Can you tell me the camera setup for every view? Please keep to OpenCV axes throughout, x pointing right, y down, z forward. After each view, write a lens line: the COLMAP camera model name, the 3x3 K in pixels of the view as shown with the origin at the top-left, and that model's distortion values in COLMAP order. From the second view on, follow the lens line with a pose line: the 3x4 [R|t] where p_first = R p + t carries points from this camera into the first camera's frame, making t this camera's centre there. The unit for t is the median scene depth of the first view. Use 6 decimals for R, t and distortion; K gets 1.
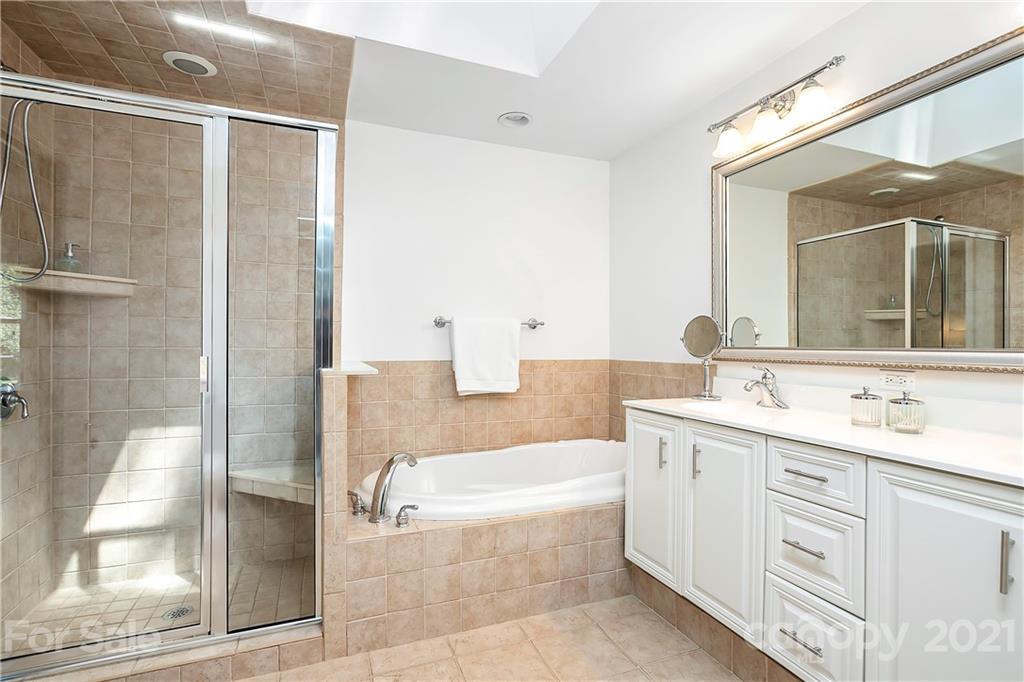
lens RADIAL K [[500.2, 0, 518.1], [0, 500.2, 342.8], [0, 0, 1]] dist [-0.015993, 0.001919]
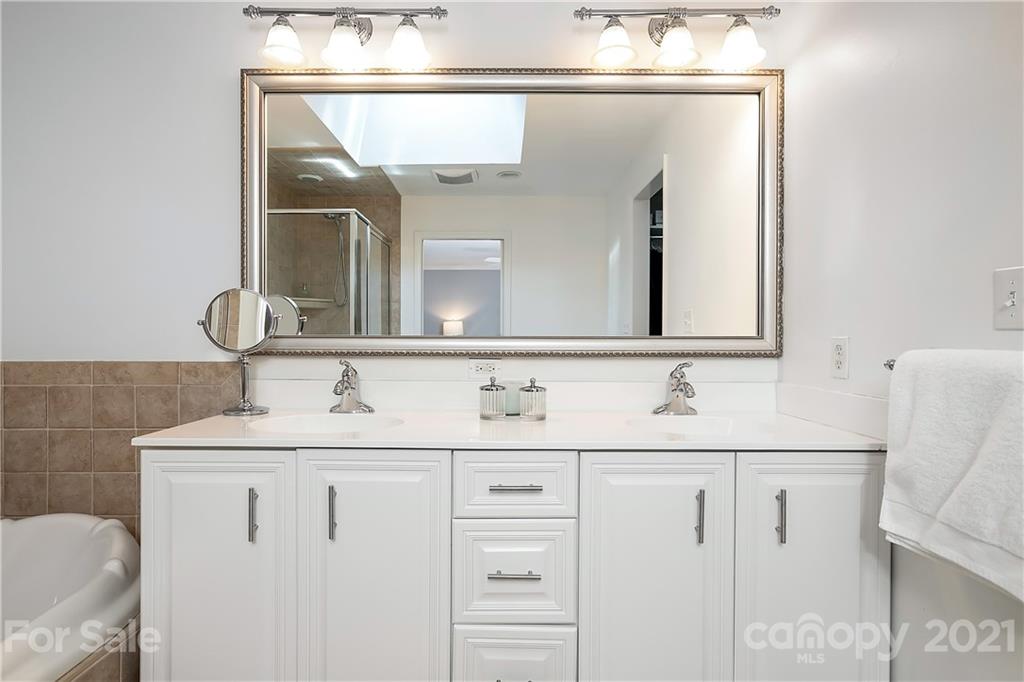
lens RADIAL K [[527.4, 0, 514.9], [0, 527.4, 341.2], [0, 0, 1]] dist [-0.007274, 0.000876]
pose [[0.369655, -0.012836, 0.929081, -0.154148], [-0.004053, 0.999873, 0.015426, 0.003635], [-0.929160, -0.009468, 0.369556, 0.424821]]
